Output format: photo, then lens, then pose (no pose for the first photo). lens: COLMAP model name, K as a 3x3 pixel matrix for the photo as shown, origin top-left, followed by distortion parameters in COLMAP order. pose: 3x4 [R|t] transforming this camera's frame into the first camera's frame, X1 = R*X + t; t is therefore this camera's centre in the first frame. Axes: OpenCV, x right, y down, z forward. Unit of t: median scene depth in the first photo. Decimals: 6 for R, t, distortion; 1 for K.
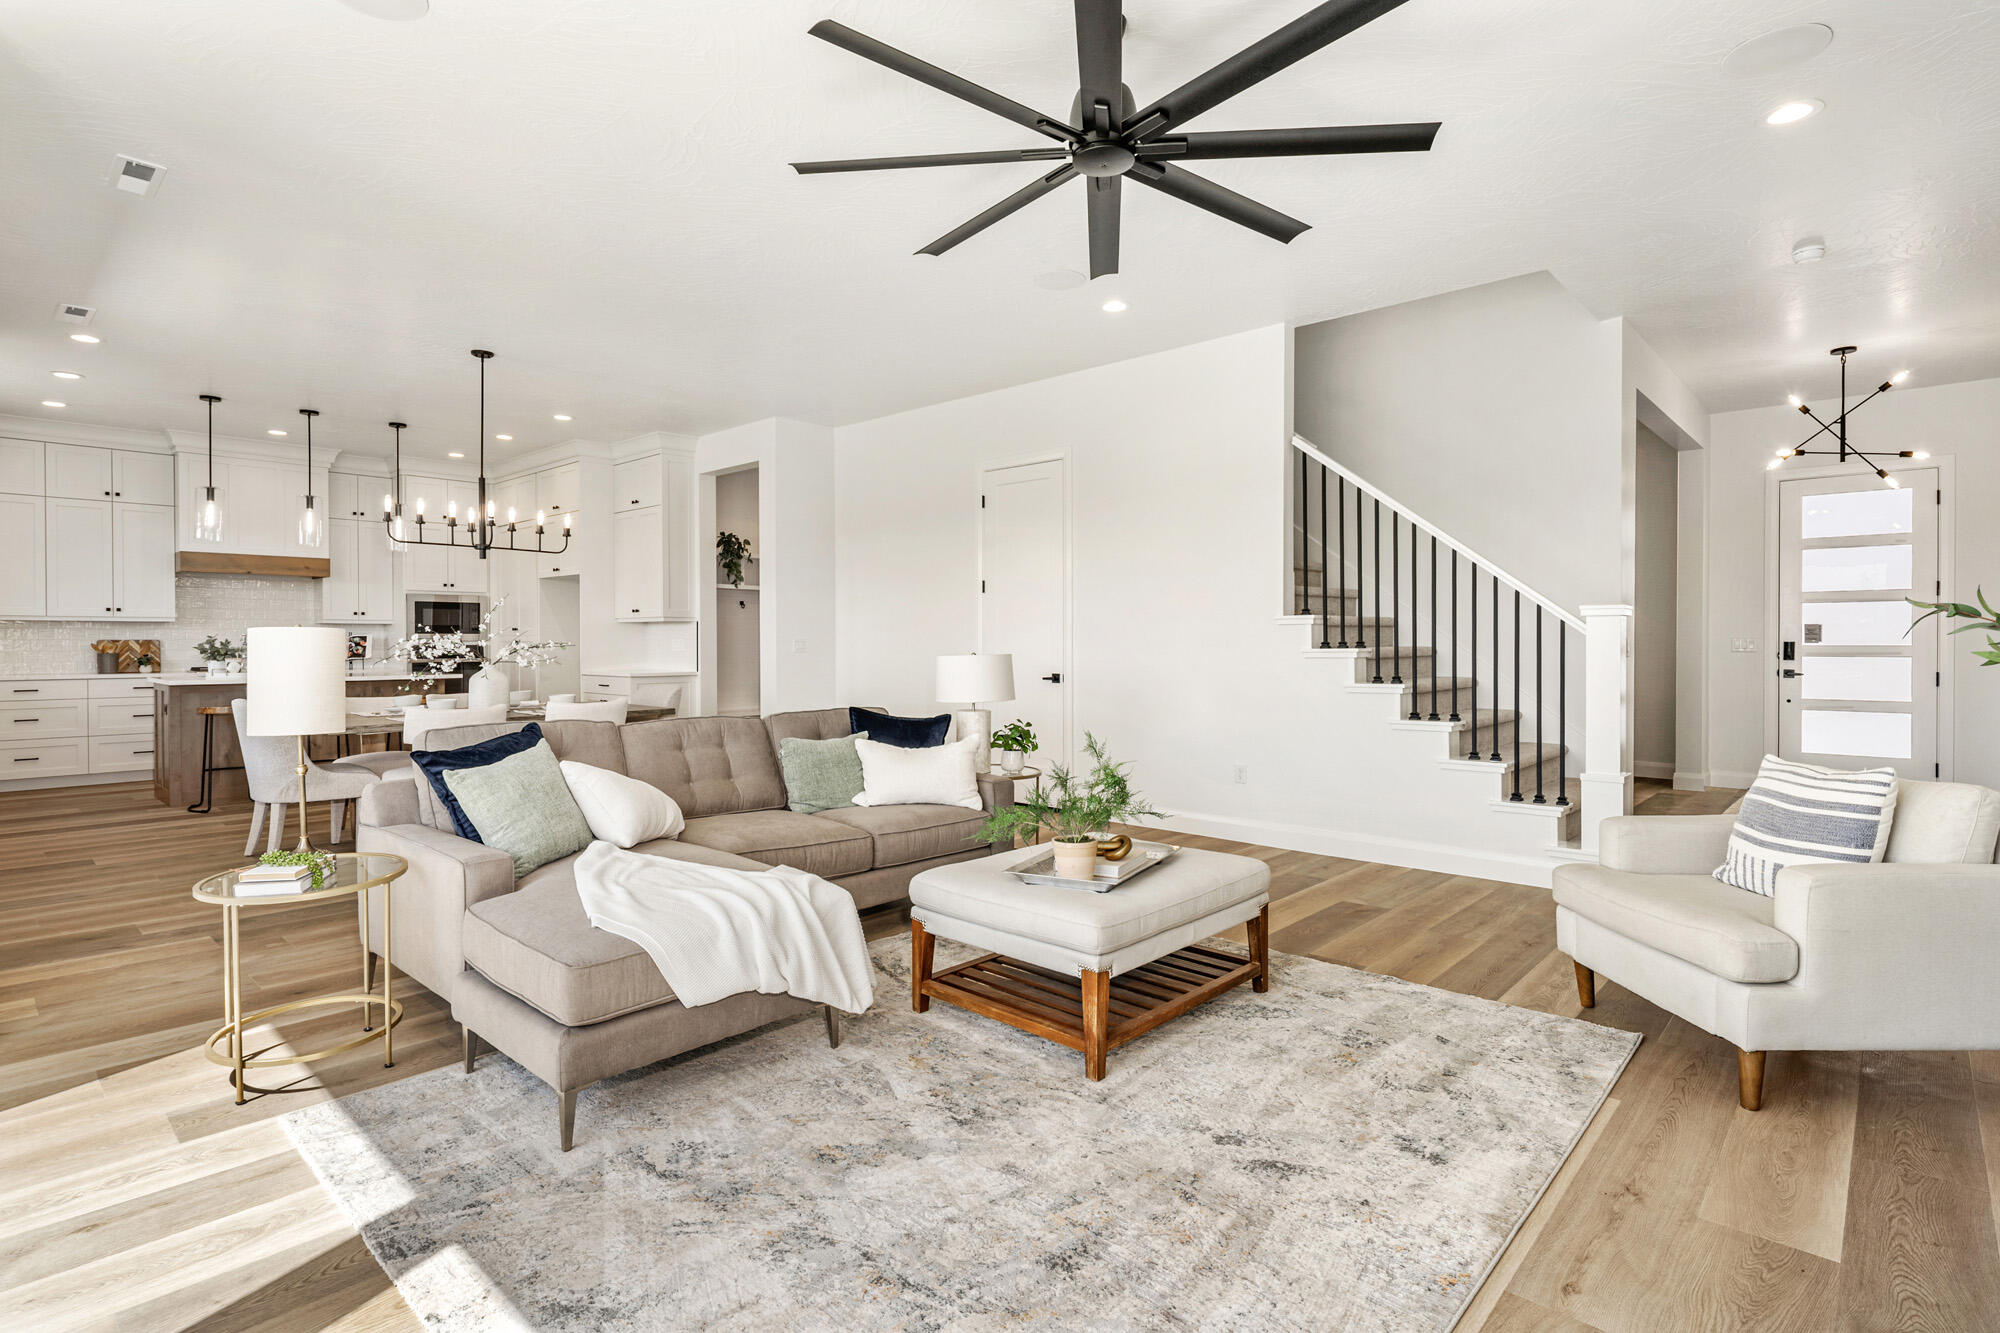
lens RADIAL K [[978.9, 0, 998.1], [0, 978.9, 648.9], [0, 0, 1]] dist [0.005656, -0.005195]
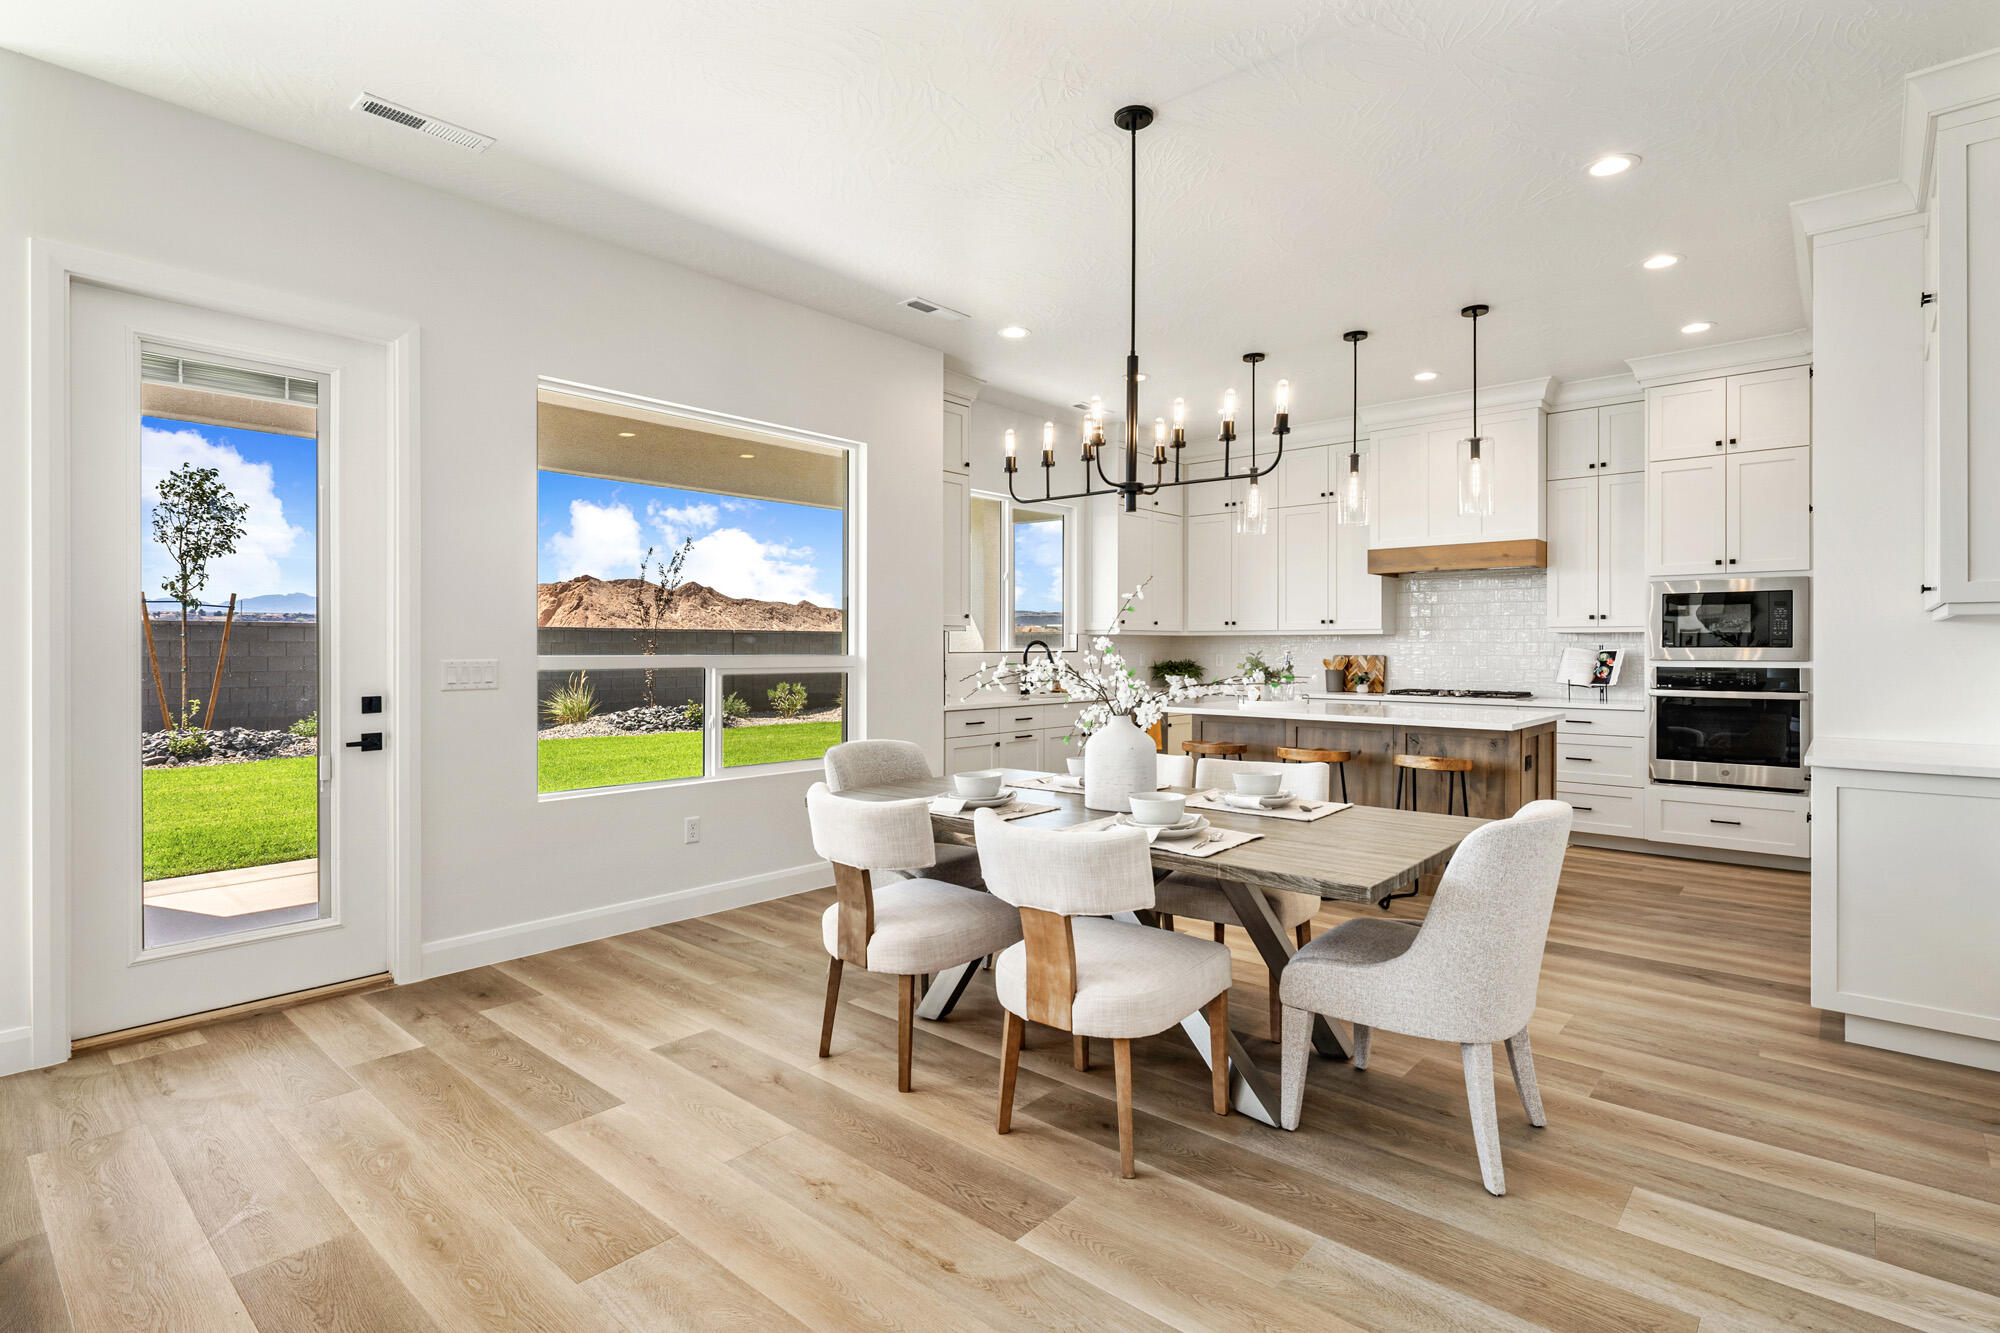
lens RADIAL K [[978.9, 0, 1003.5], [0, 978.9, 647.7], [0, 0, 1]] dist [0.005656, -0.005195]
pose [[0.027202, 0.000983, -0.999629, -0.004541], [-0.010072, 0.999949, 0.000709, -0.014007], [0.999579, 0.010049, 0.027210, 0.678727]]
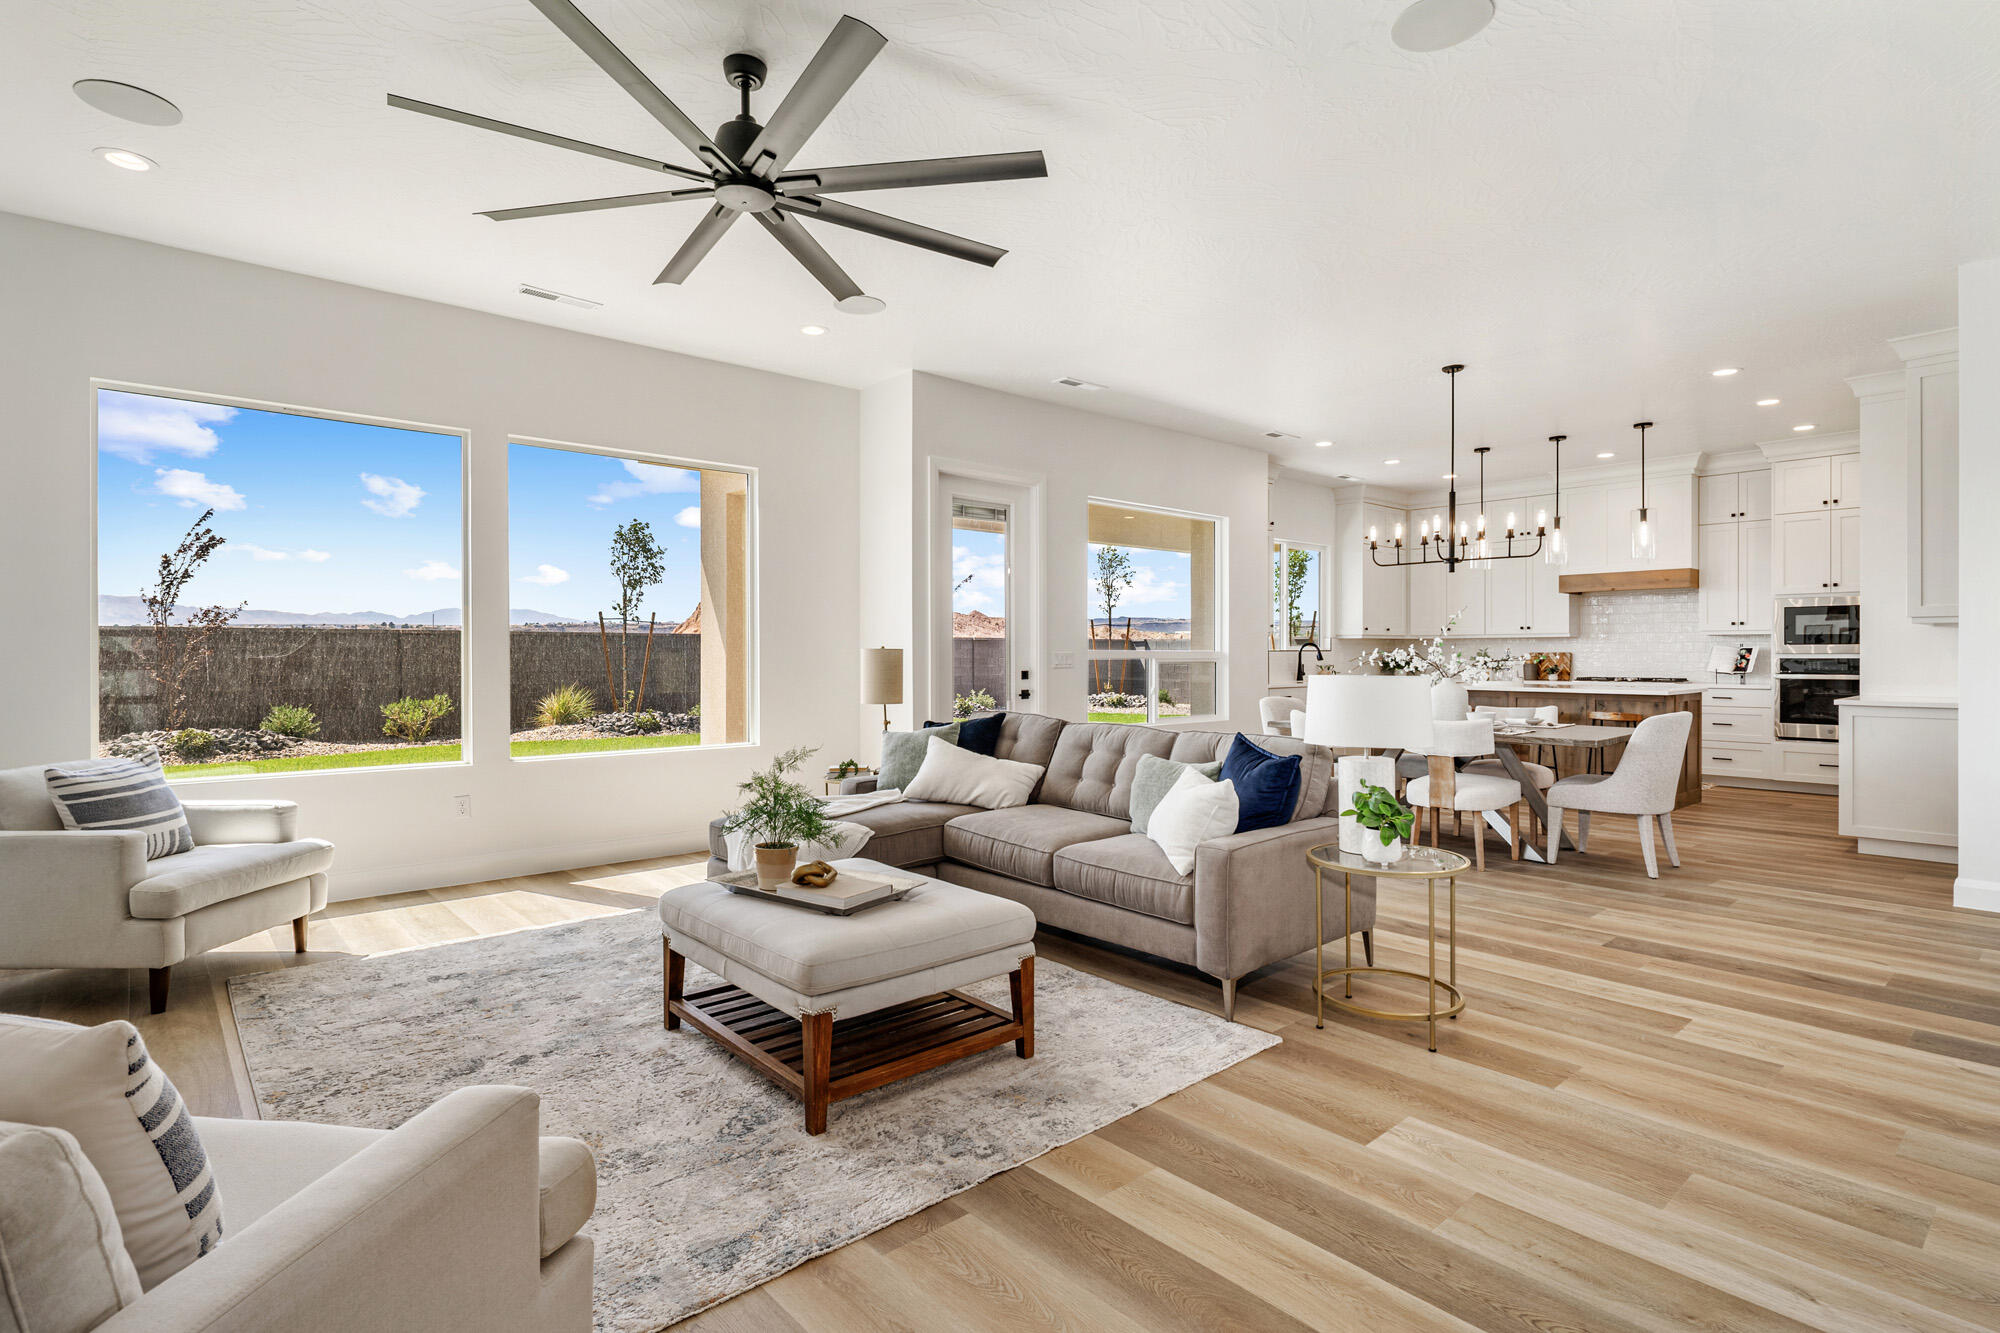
lens RADIAL K [[978.9, 0, 1002.4], [0, 978.9, 656.2], [0, 0, 1]] dist [0.005656, -0.005195]
pose [[-0.102117, 0.002204, -0.994770, 0.387364], [-0.007150, 0.999970, 0.002949, -0.003918], [0.994747, 0.007414, -0.102098, 0.475574]]
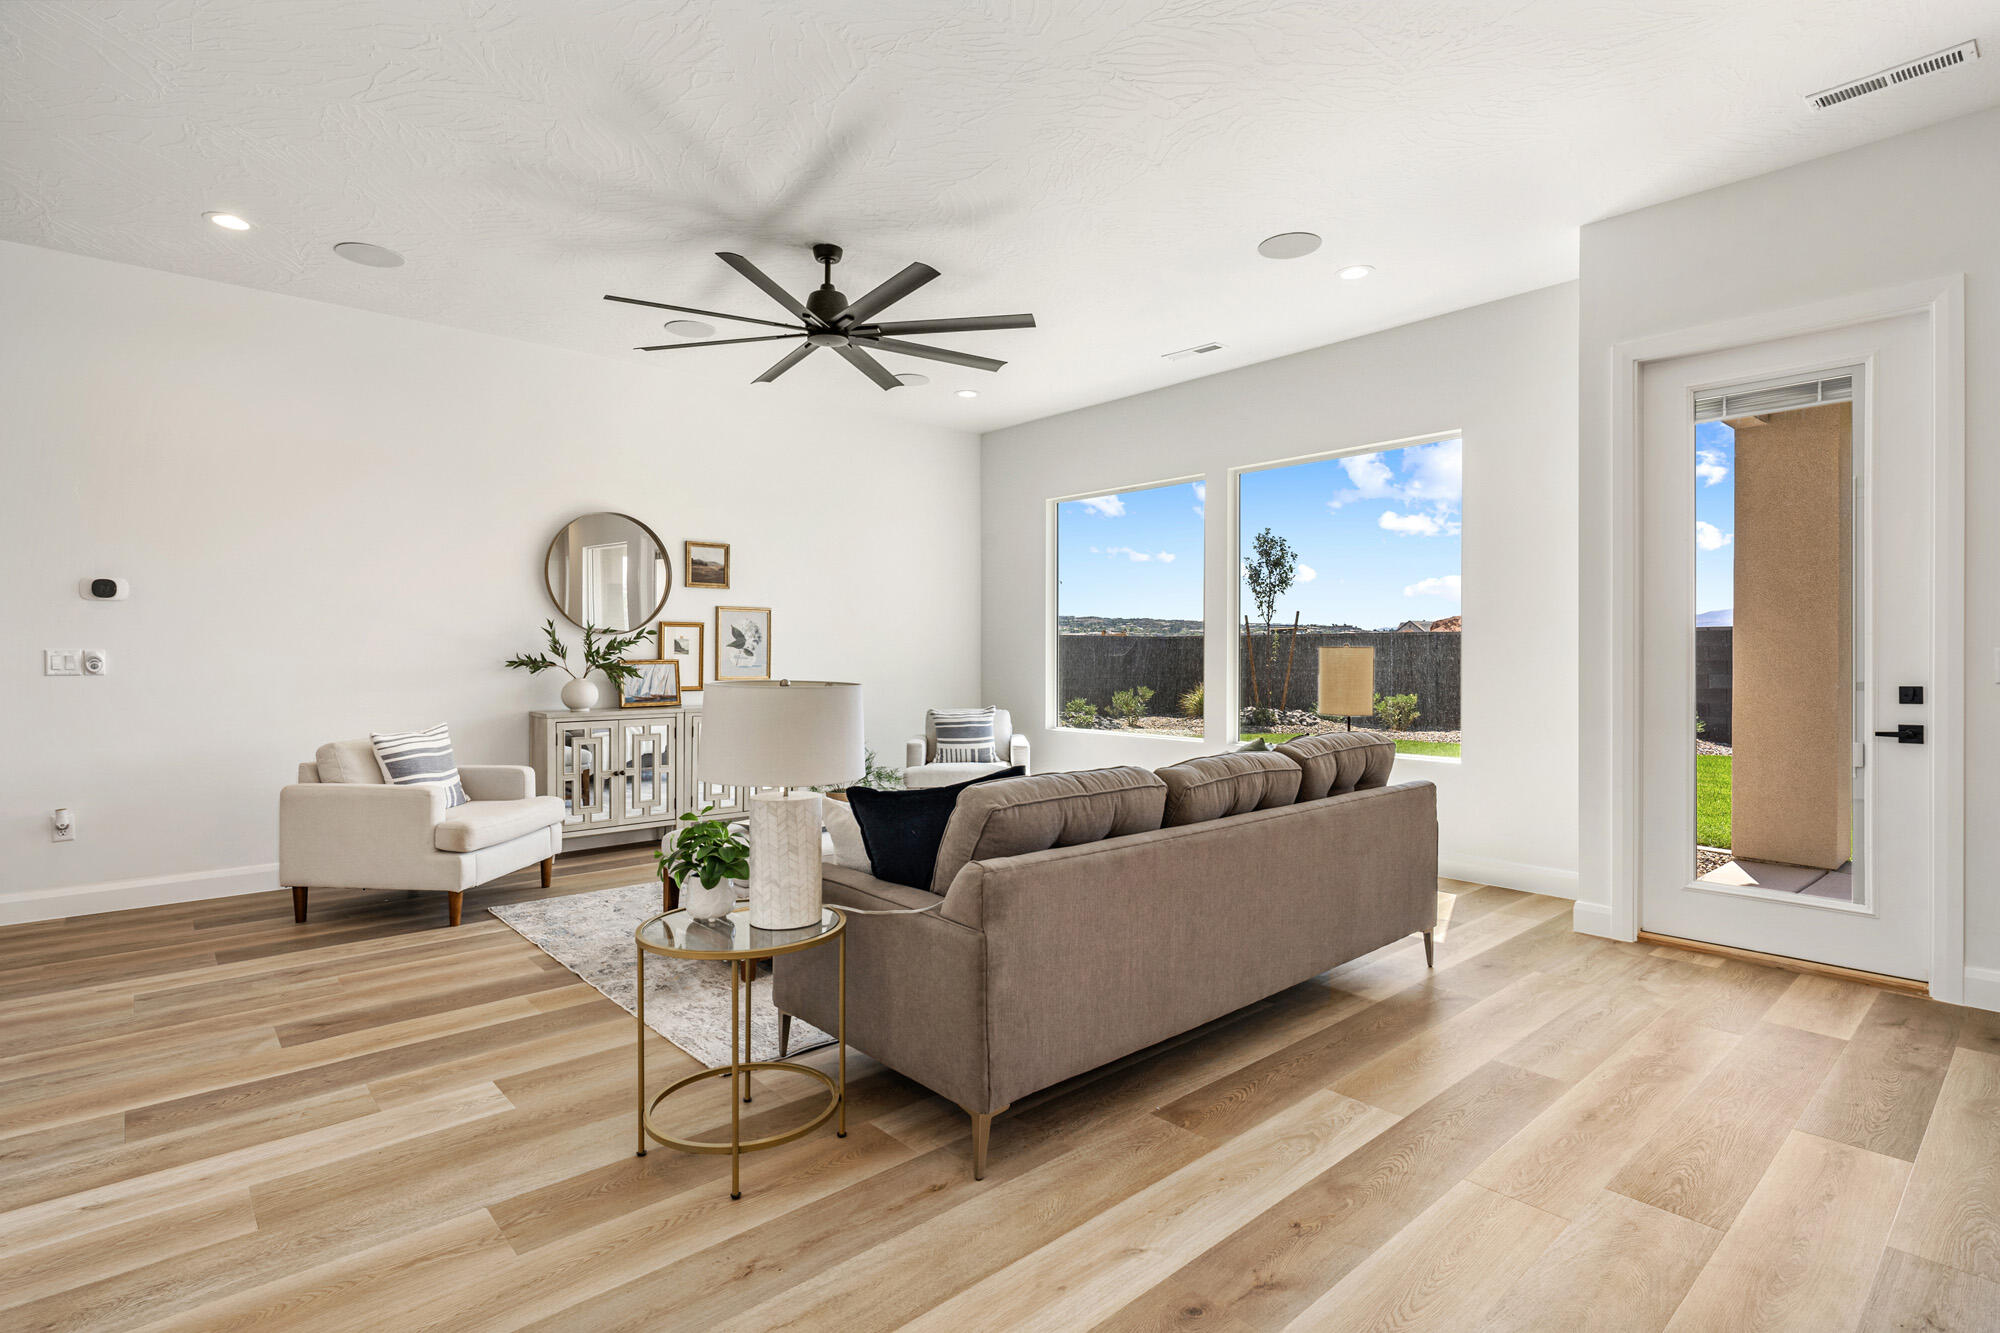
lens RADIAL K [[978.9, 0, 1000.4], [0, 978.9, 657.2], [0, 0, 1]] dist [0.005656, -0.005195]
pose [[-0.995495, 0.001120, 0.094809, -0.104050], [0.002176, 0.999937, 0.011040, -0.006950], [-0.094791, 0.011197, -0.995434, 0.859246]]
